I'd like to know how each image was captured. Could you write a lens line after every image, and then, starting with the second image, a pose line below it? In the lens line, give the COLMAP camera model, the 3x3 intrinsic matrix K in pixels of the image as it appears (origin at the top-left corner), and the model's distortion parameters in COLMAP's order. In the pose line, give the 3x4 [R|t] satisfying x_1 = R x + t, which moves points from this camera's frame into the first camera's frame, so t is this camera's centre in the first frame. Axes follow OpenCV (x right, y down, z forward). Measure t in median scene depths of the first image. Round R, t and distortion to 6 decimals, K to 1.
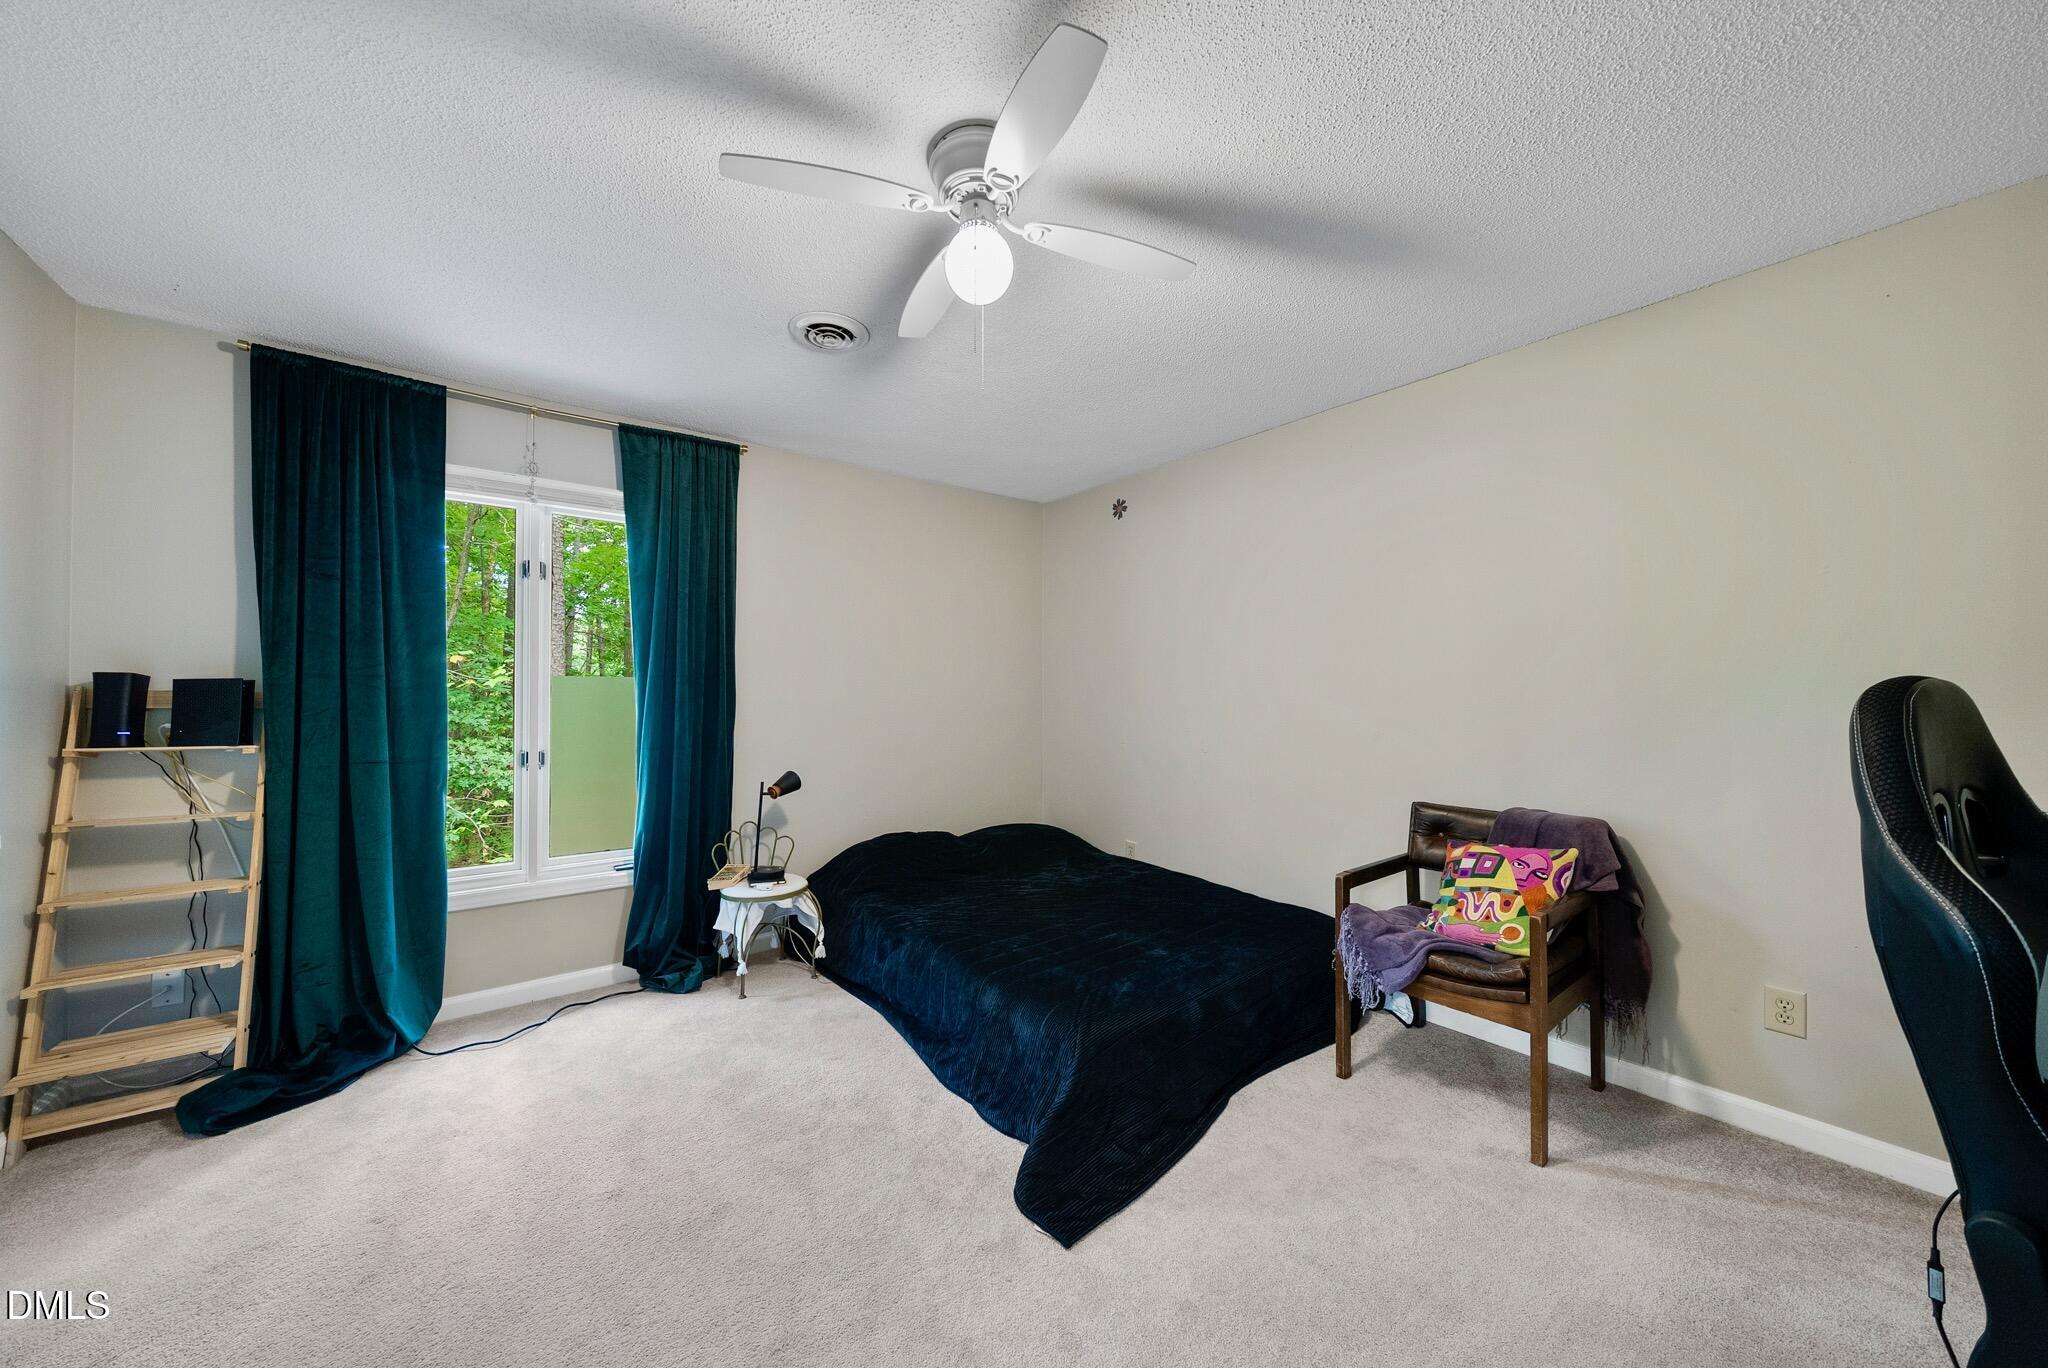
lens RADIAL K [[713.7, 0, 1026.6], [0, 713.7, 686.8], [0, 0, 1]] dist [-0.007620, 0.000409]
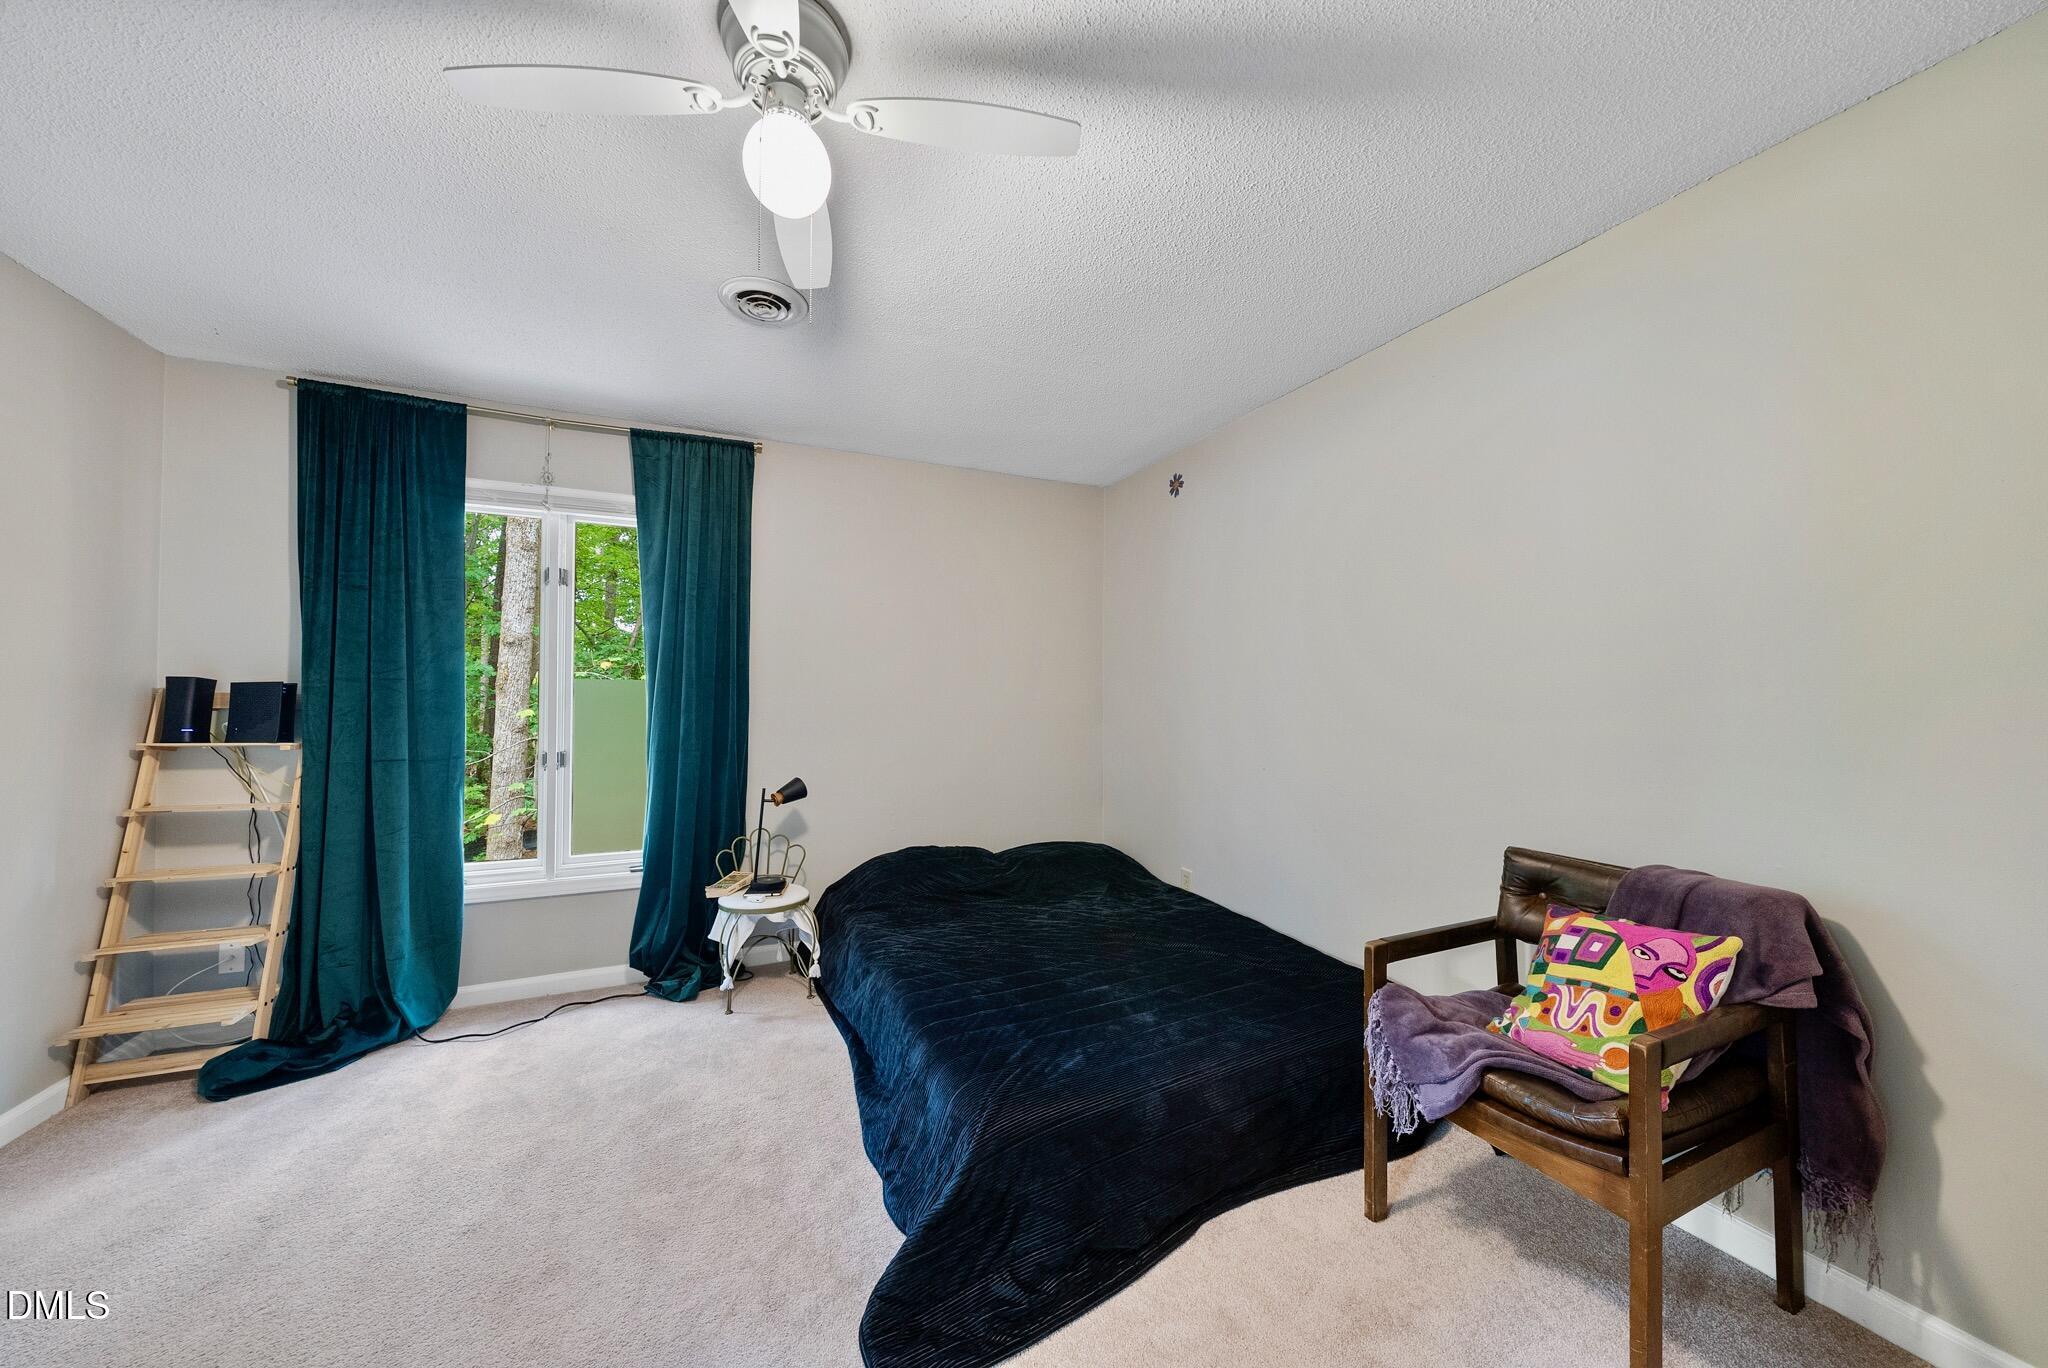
lens RADIAL K [[713.7, 0, 1022.9], [0, 713.7, 686.8], [0, 0, 1]] dist [-0.007620, 0.000409]
pose [[0.971722, -0.000926, -0.236126, 0.266295], [-0.000371, 0.999985, -0.005448, 0.001637], [0.236127, 0.005381, 0.971707, 0.196410]]
